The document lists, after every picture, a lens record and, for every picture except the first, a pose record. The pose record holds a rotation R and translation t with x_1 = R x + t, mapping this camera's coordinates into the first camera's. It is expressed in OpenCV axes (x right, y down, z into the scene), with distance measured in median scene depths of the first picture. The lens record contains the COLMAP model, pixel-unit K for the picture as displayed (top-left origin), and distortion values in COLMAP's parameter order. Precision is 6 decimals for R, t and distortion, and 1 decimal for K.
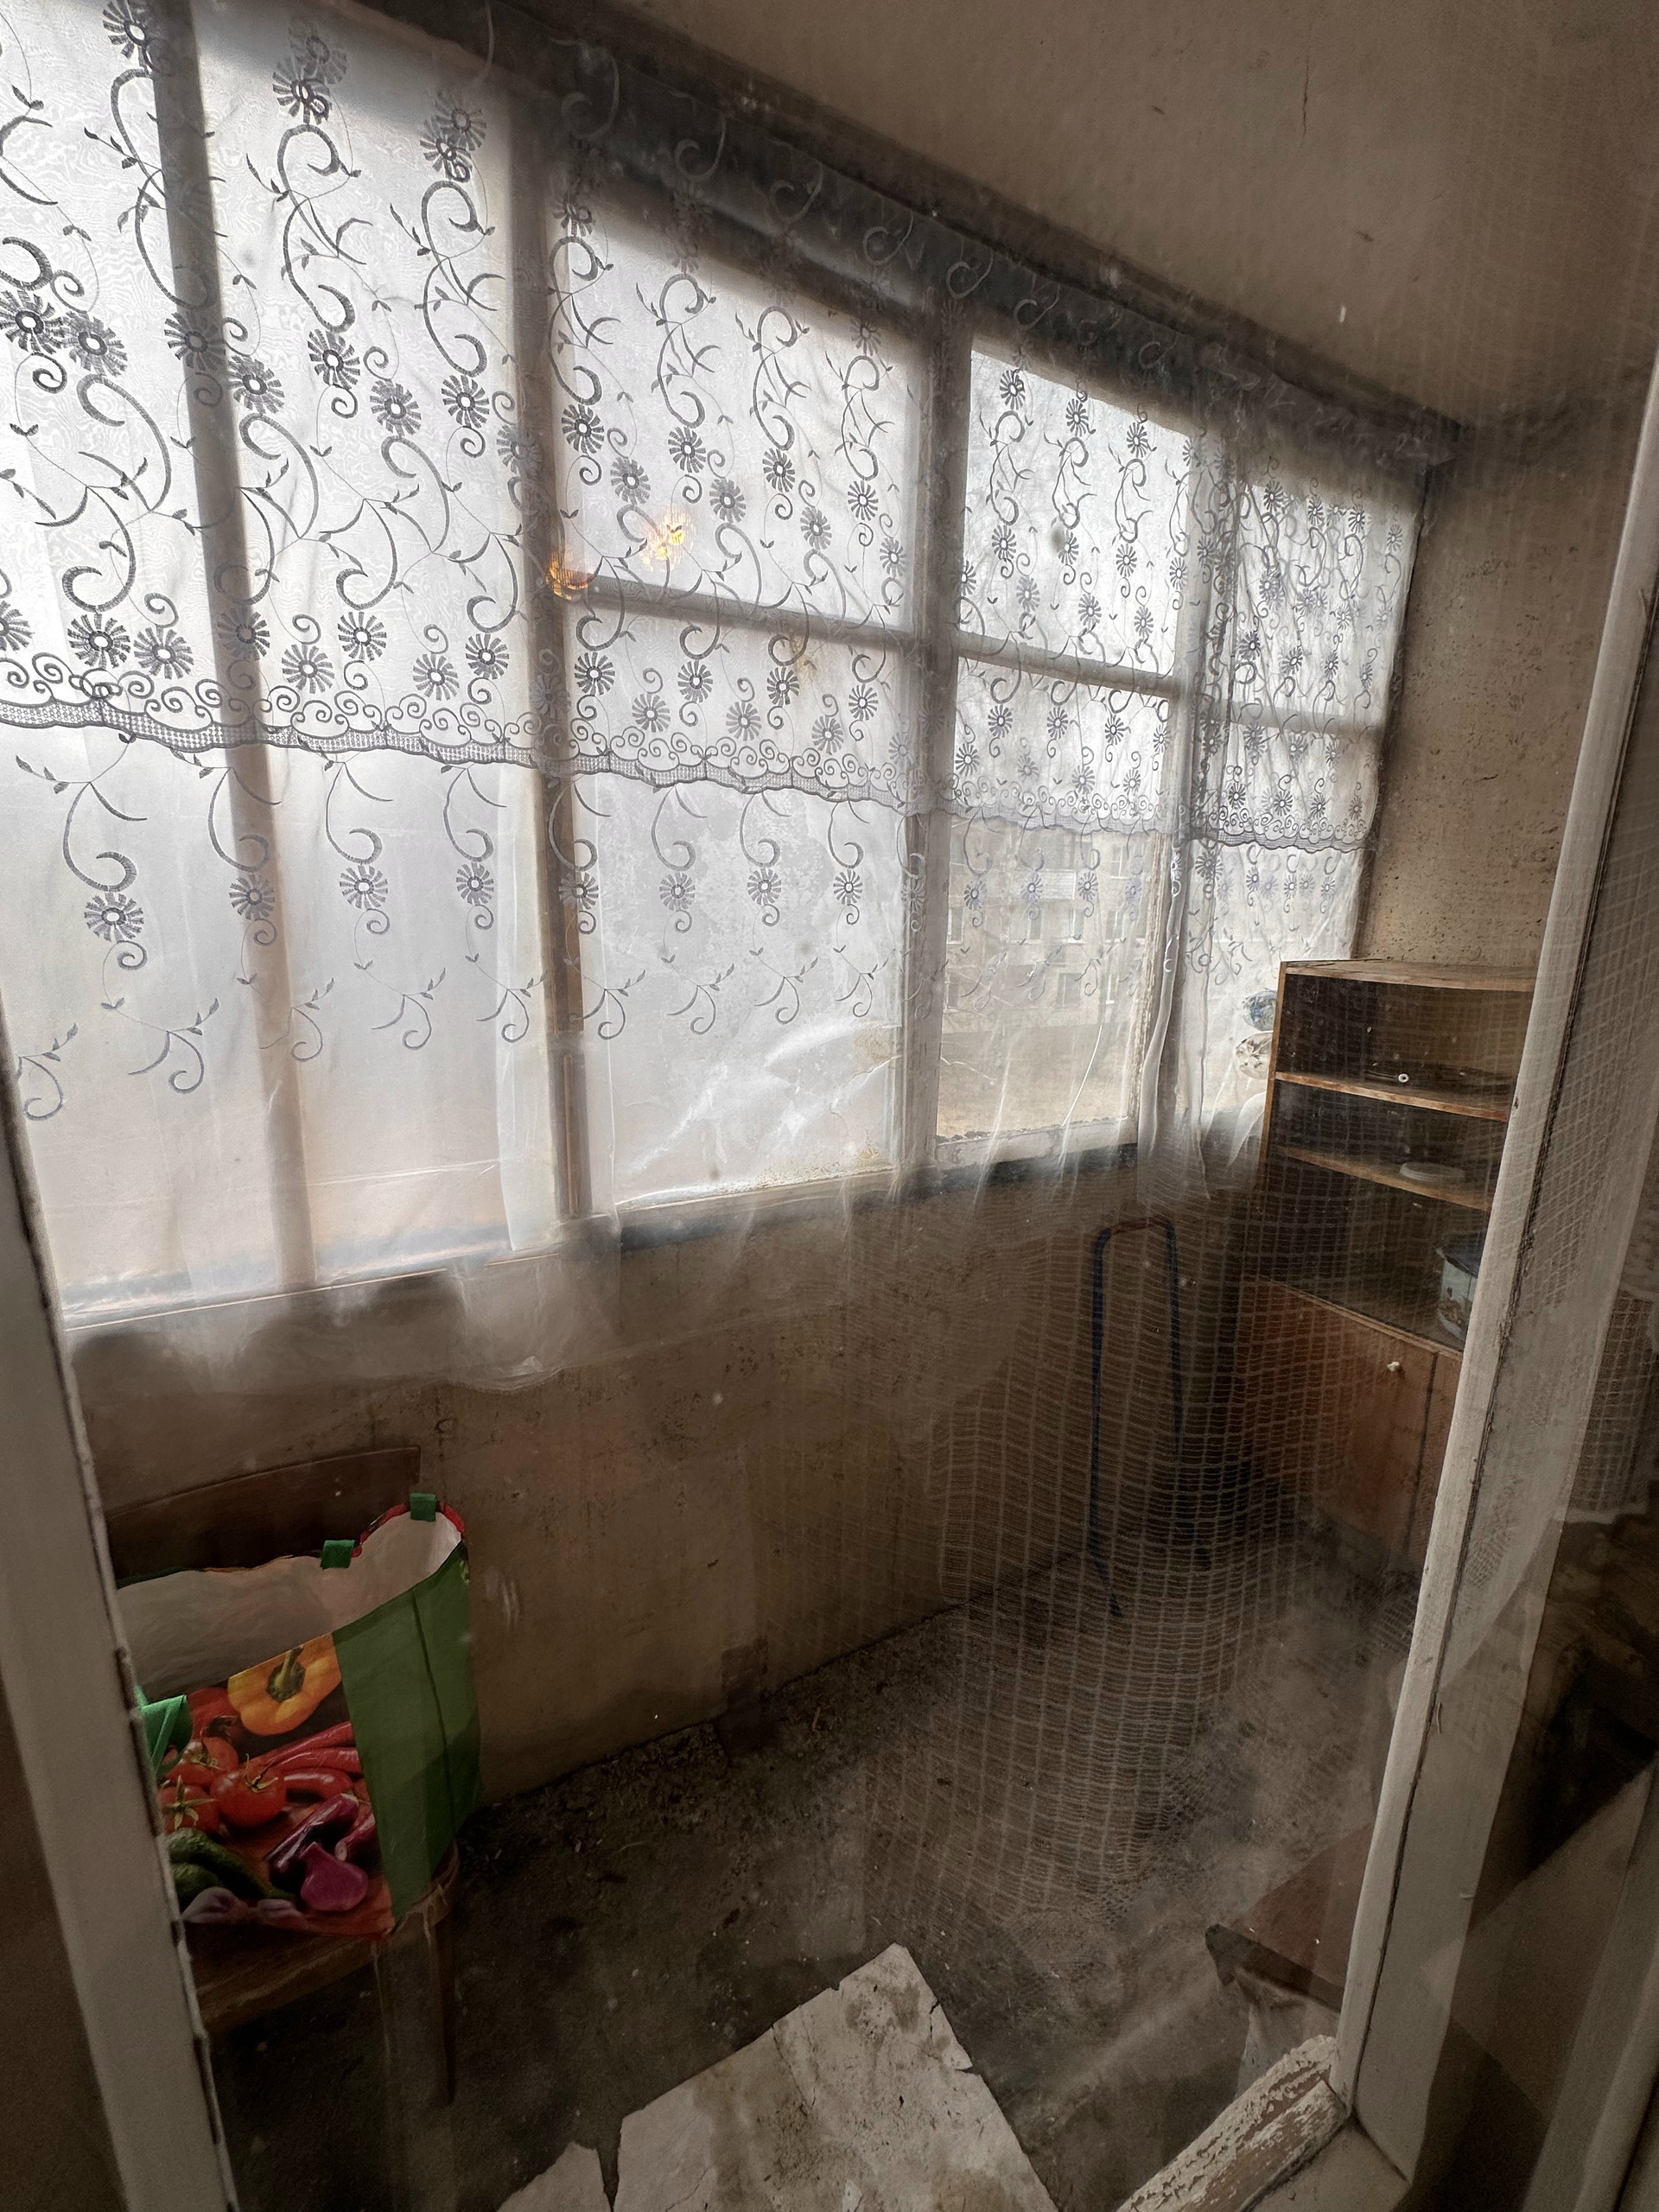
lens RADIAL K [[887.9, 0, 822.7], [0, 887.9, 1106.8], [0, 0, 1]] dist [-0.004671, 0.000785]
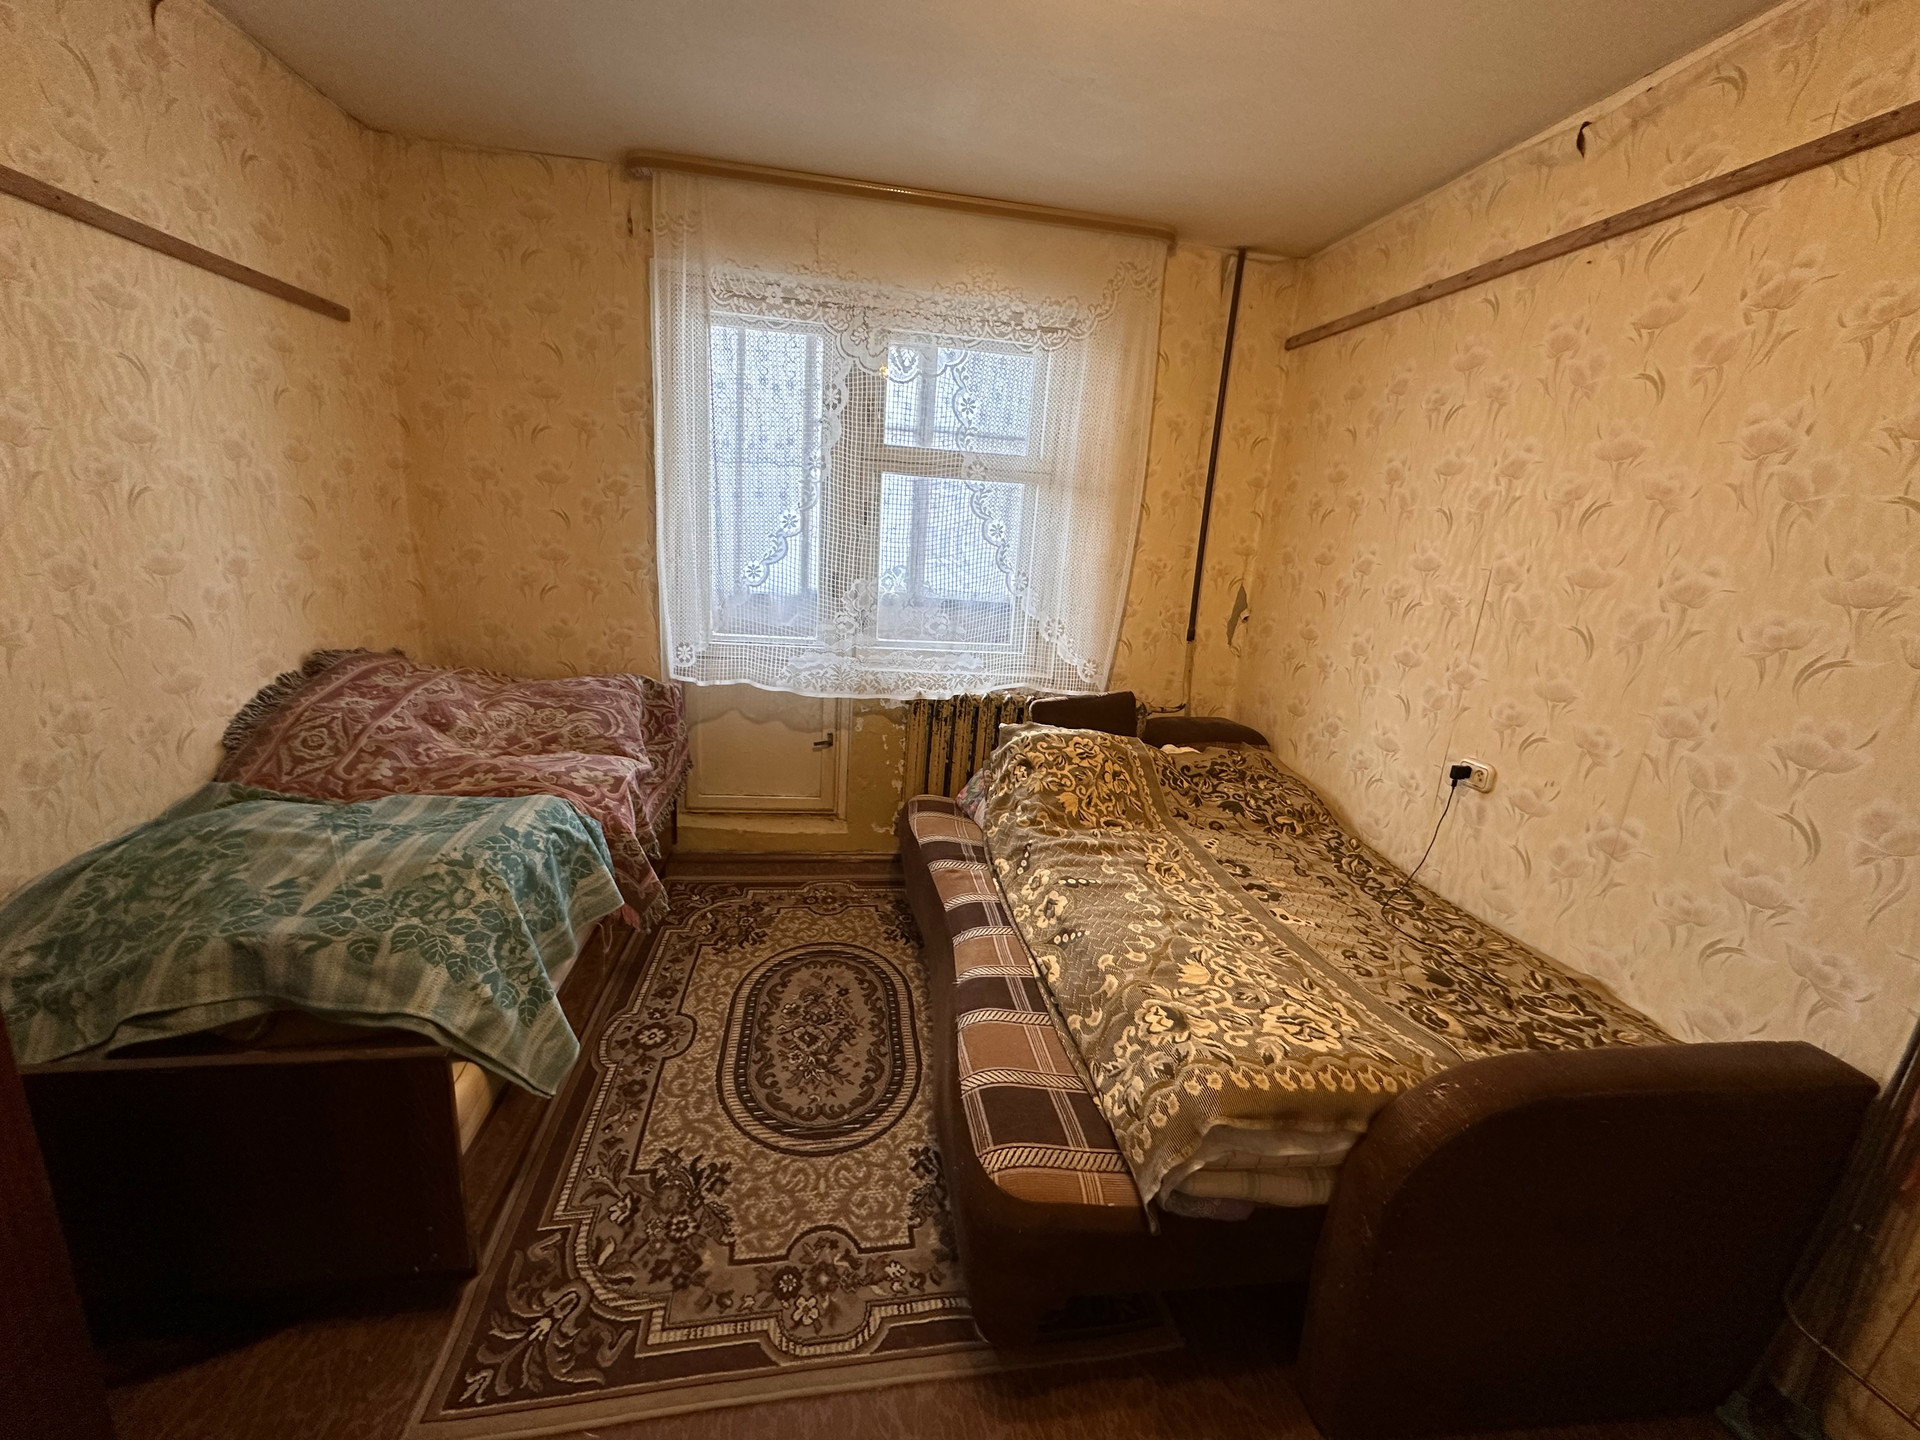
lens RADIAL K [[770.7, 0, 961.4], [0, 770.7, 718.3], [0, 0, 1]] dist [-0.004671, 0.000785]
pose [[0.932173, 0.140848, -0.333489, 1.941374], [-0.136400, 0.989969, 0.036841, 0.601018], [0.335333, 0.011146, 0.942034, -2.356138]]
